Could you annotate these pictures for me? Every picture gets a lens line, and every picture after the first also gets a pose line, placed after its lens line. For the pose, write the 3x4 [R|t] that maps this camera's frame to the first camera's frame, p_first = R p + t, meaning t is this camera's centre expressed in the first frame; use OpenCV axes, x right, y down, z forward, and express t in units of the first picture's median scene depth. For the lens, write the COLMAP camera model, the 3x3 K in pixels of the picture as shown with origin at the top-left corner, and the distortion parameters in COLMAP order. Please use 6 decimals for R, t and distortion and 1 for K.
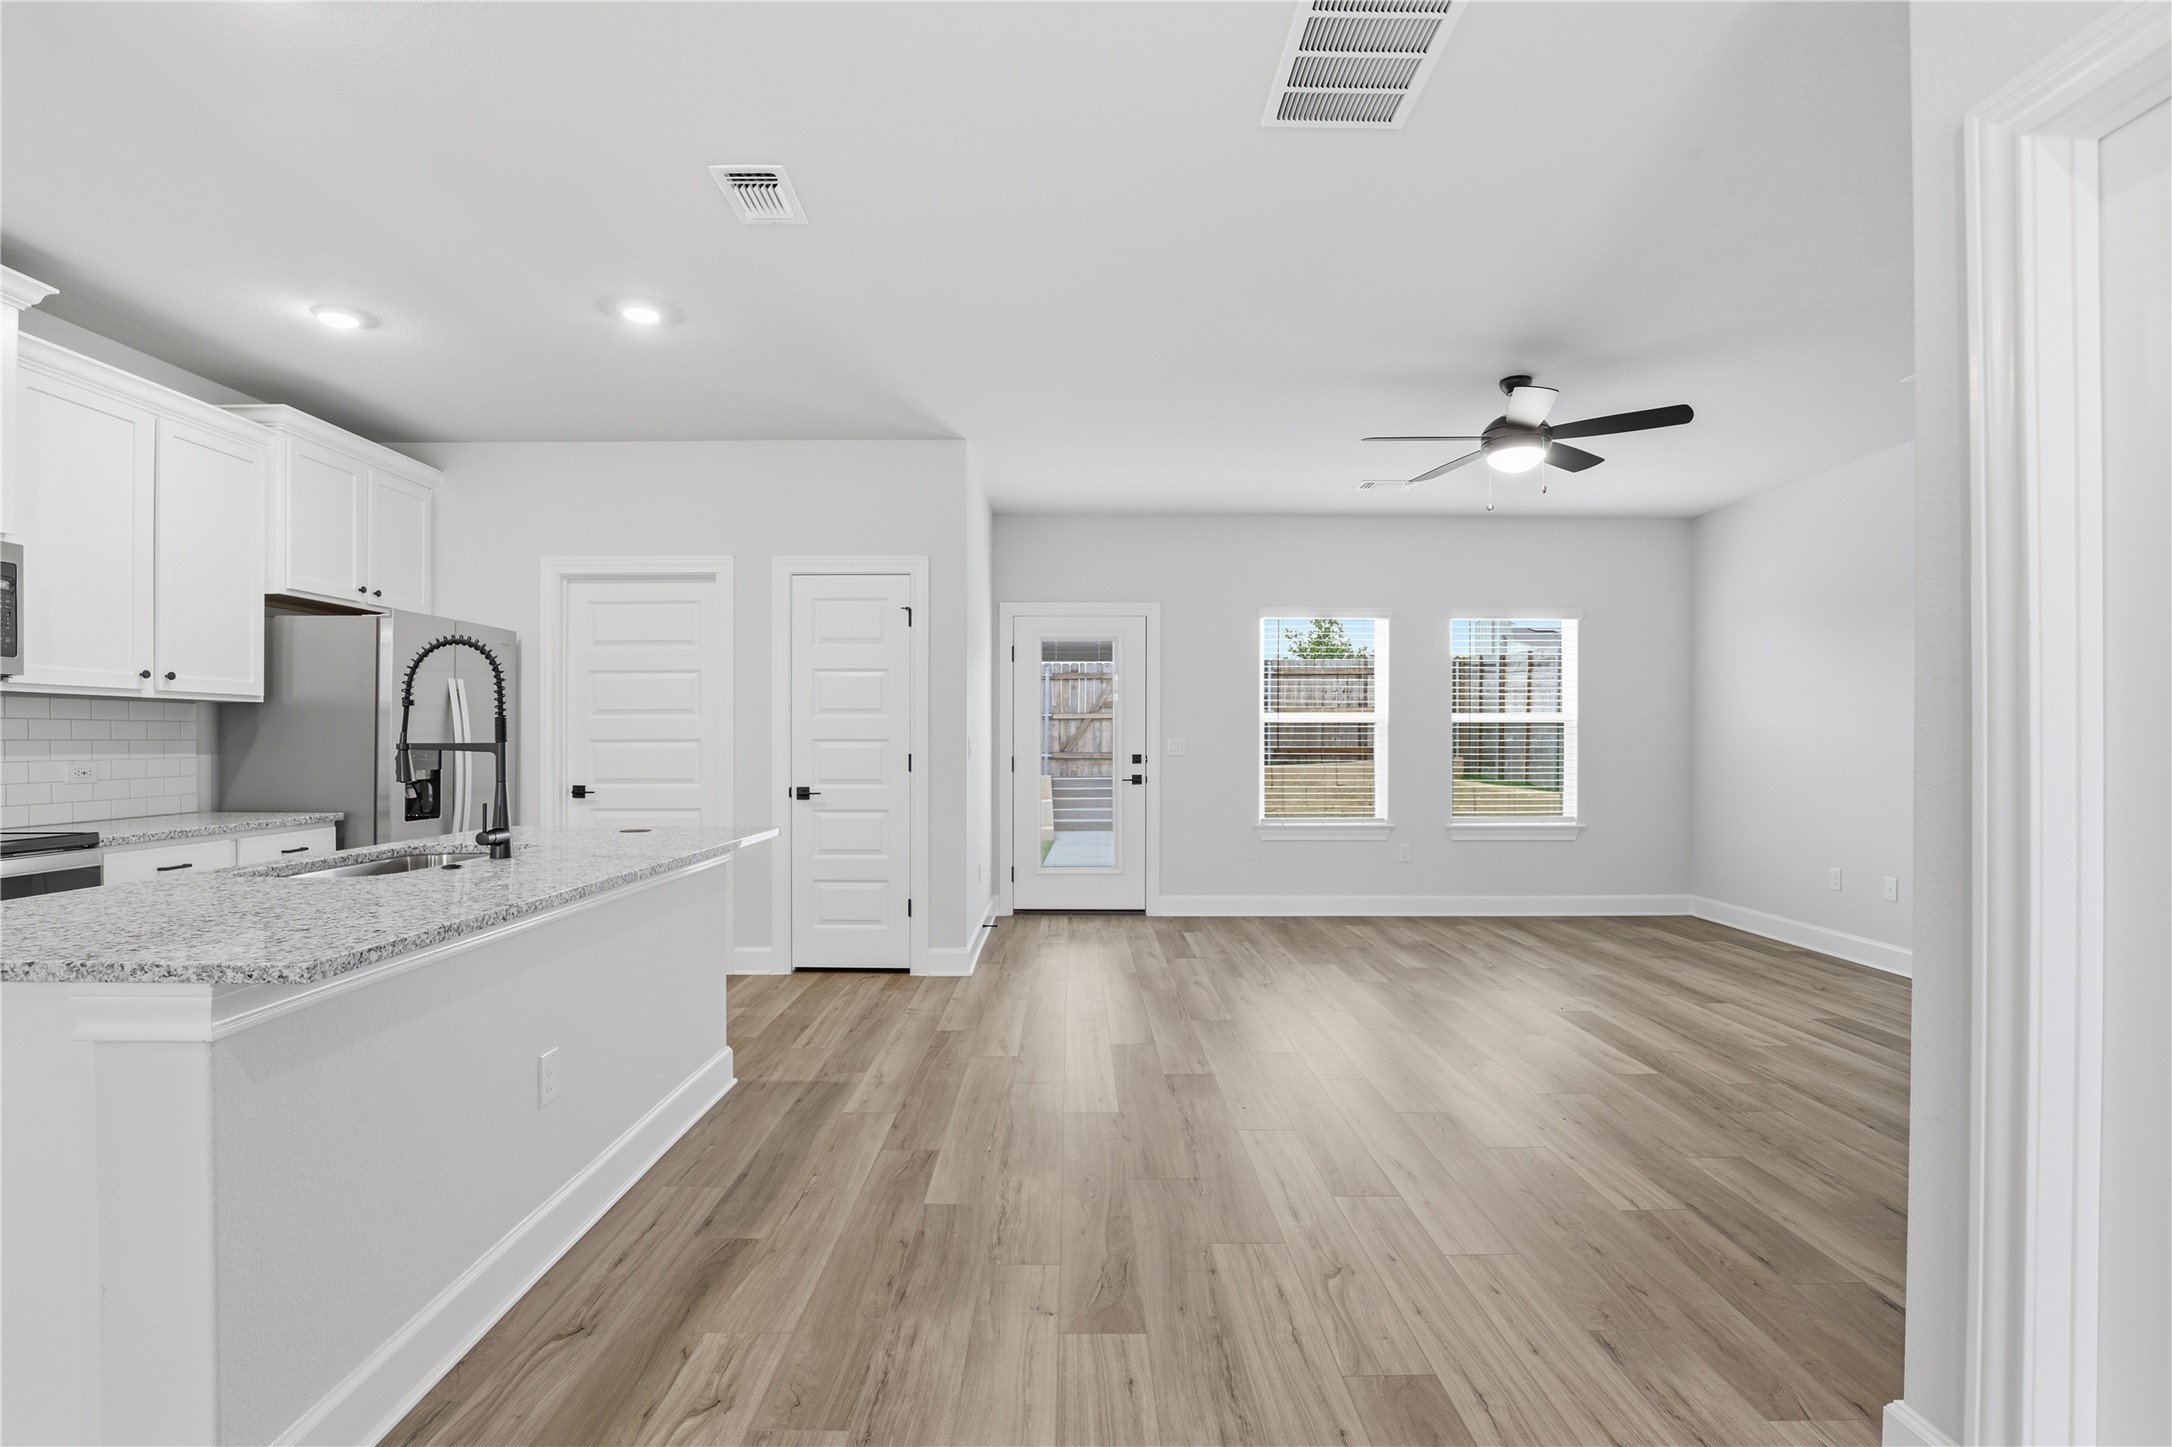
lens RADIAL K [[1006.3, 0, 1069.1], [0, 1006.3, 744.2], [0, 0, 1]] dist [-0.031572, 0.006842]
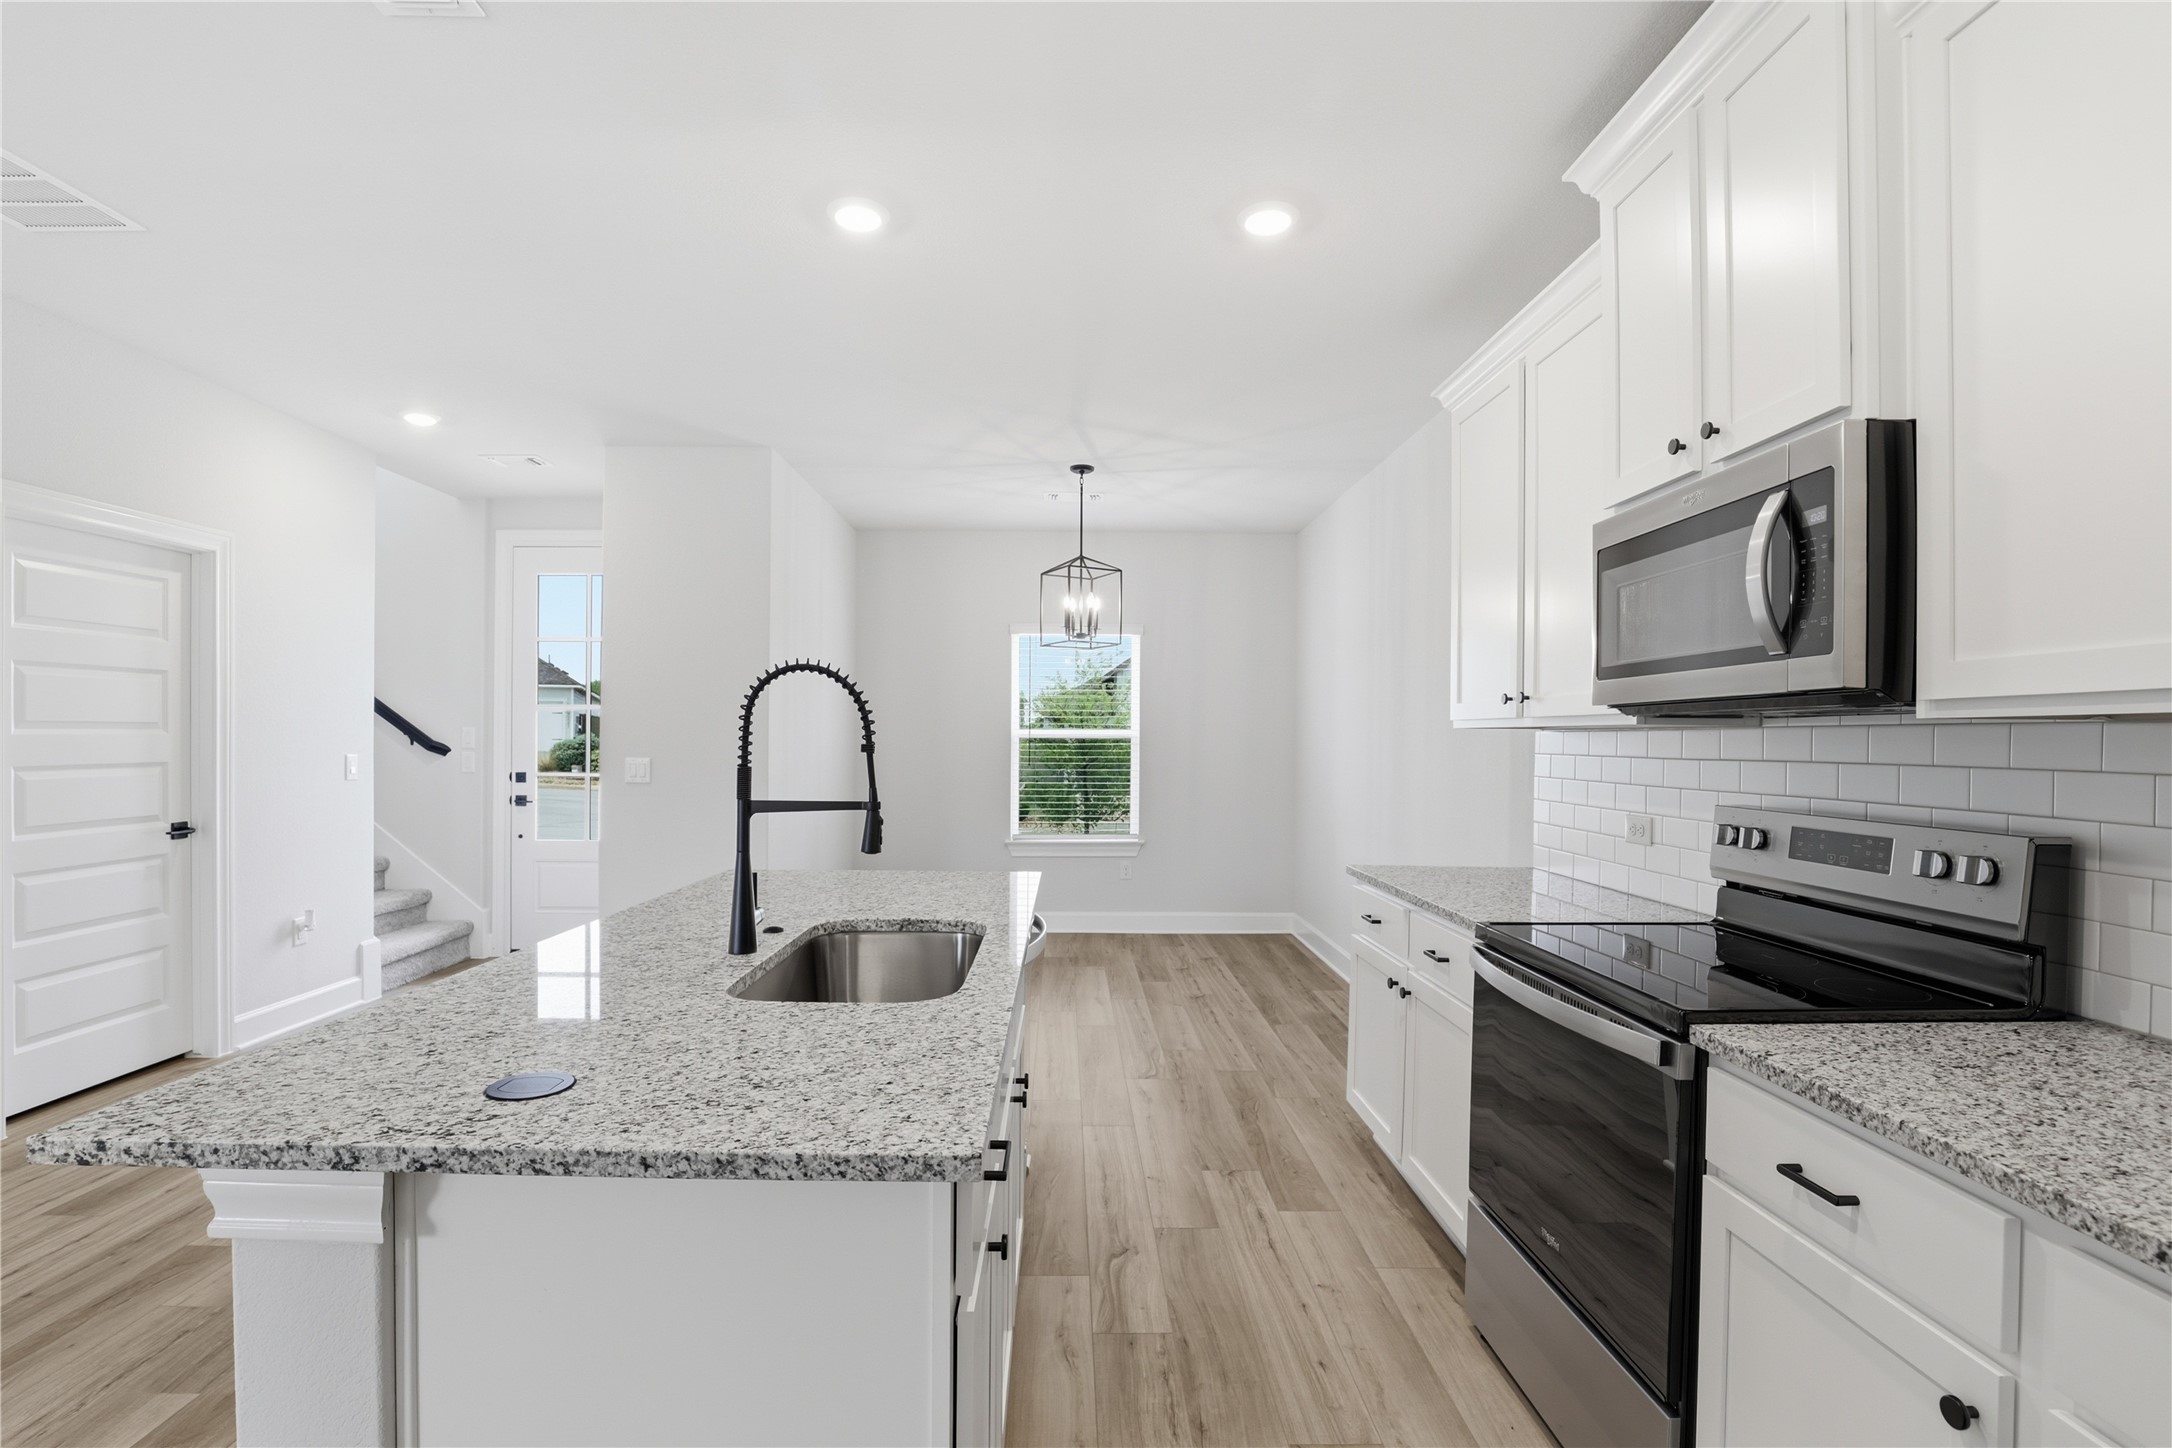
lens RADIAL K [[1011.2, 0, 1081.9], [0, 1011.2, 739.6], [0, 0, 1]] dist [-0.029836, 0.005085]
pose [[-0.999730, -0.008390, -0.021652, -0.512294], [-0.008450, 0.999961, 0.002710, -0.032168], [0.021629, 0.002892, -0.999762, 1.123510]]
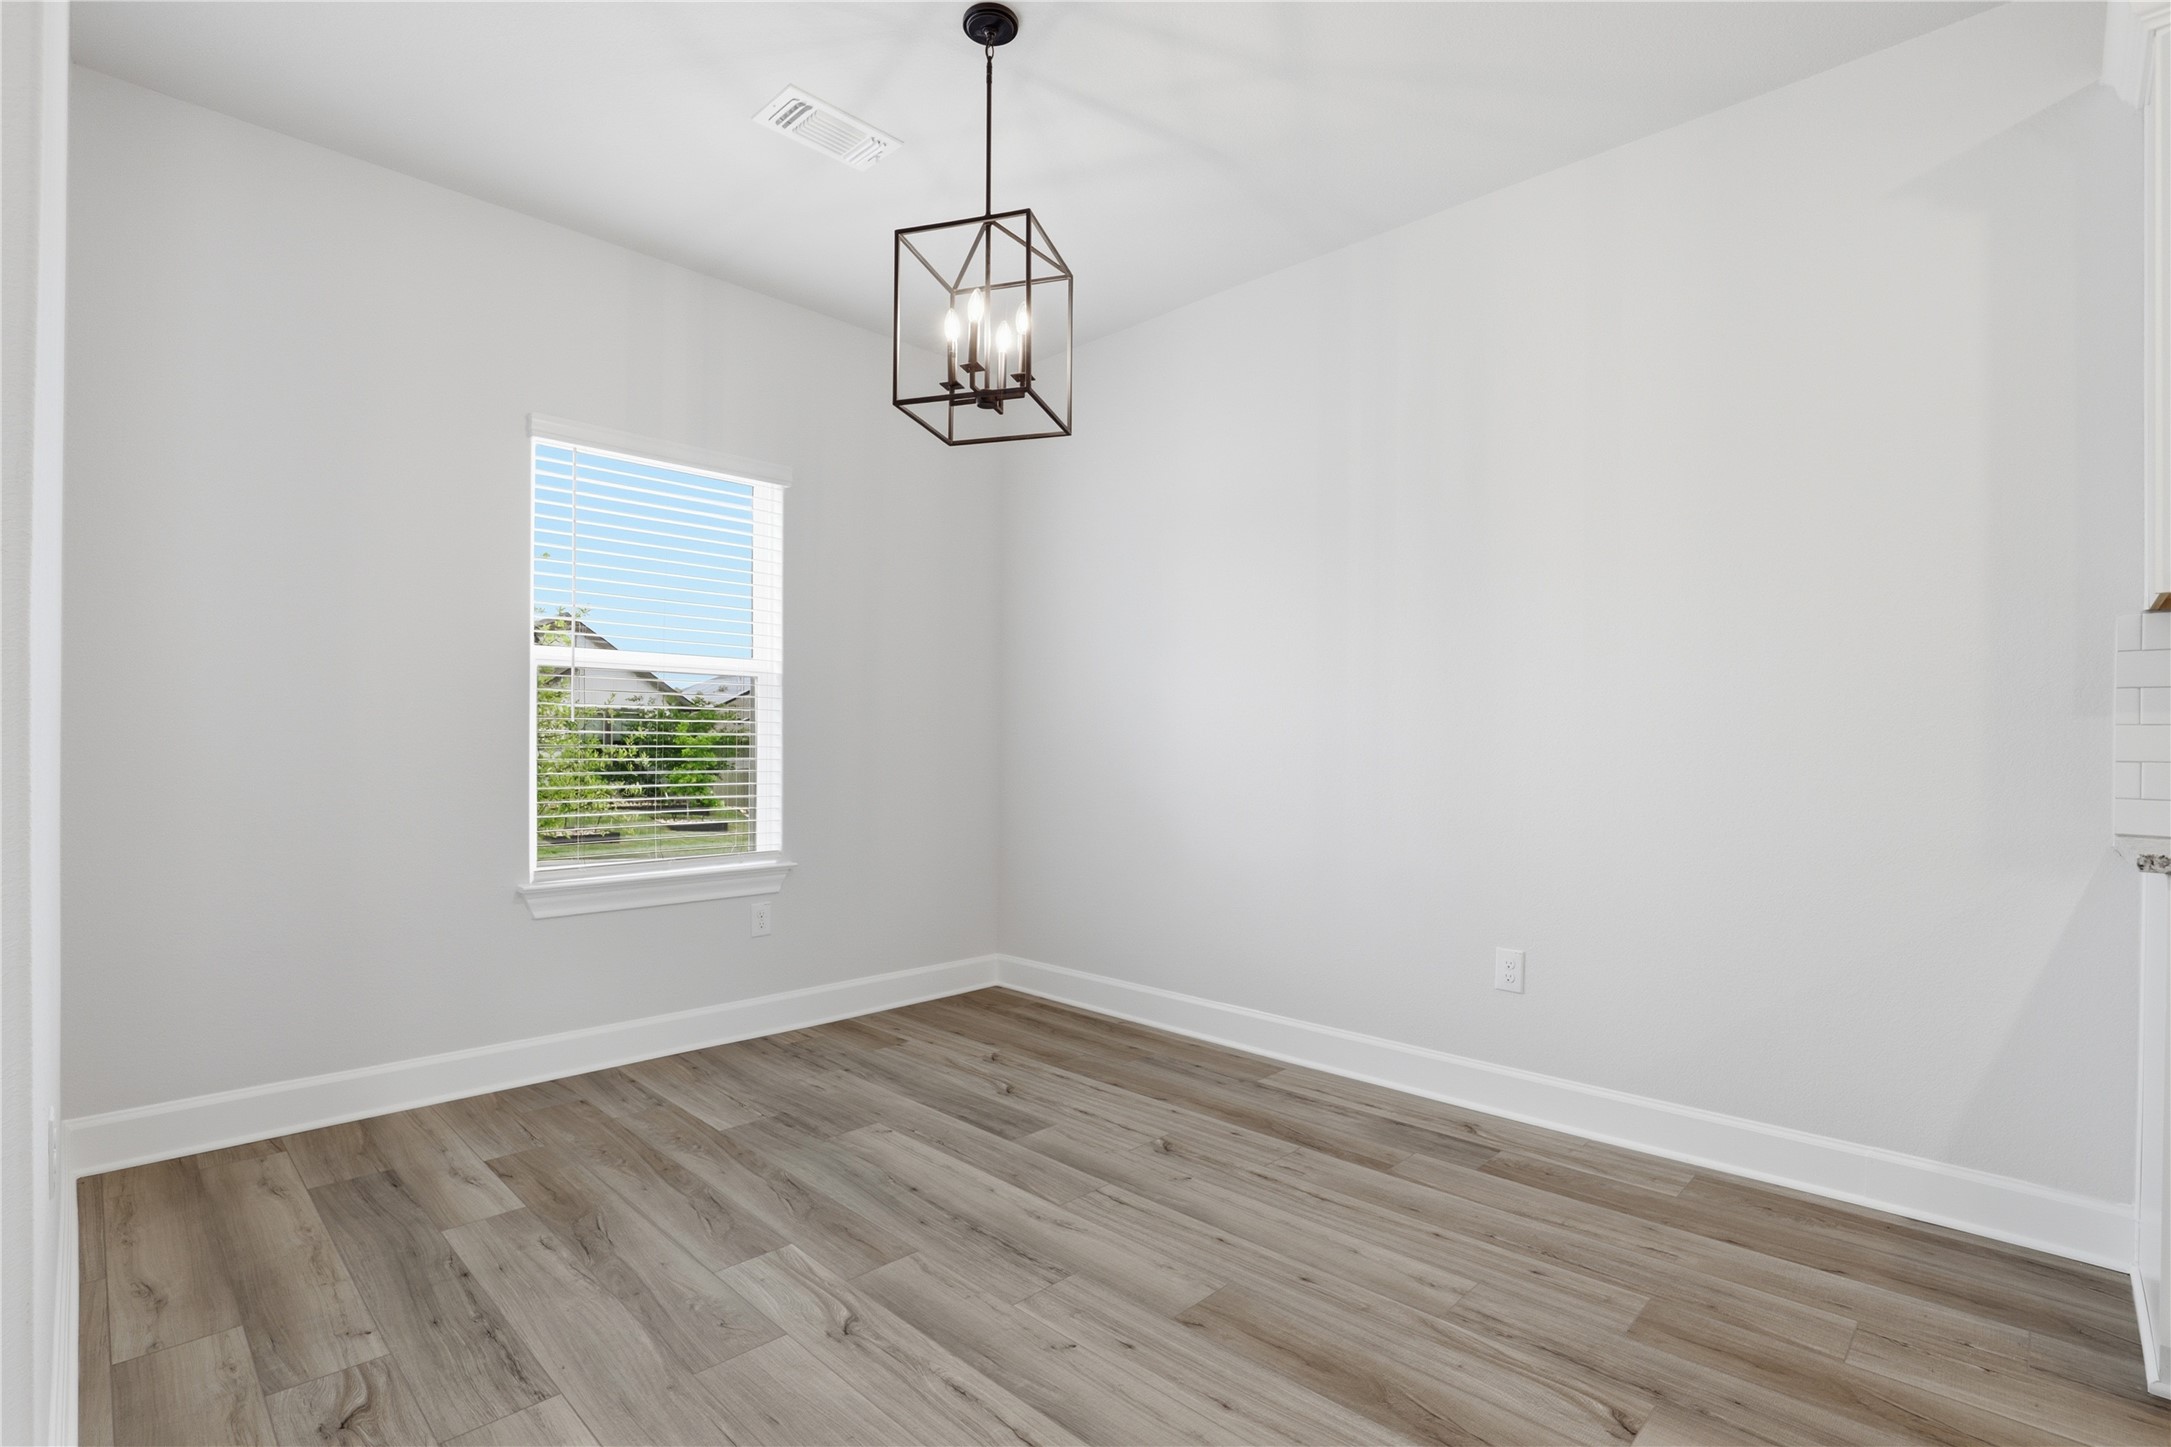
lens RADIAL K [[1005.8, 0, 1068.6], [0, 1005.8, 744.2], [0, 0, 1]] dist [-0.031572, 0.006842]
pose [[-0.703810, -0.005488, -0.710367, -0.174944], [-0.006545, 0.999978, -0.001241, 0.031212], [0.710358, 0.003776, -0.703831, 0.271053]]
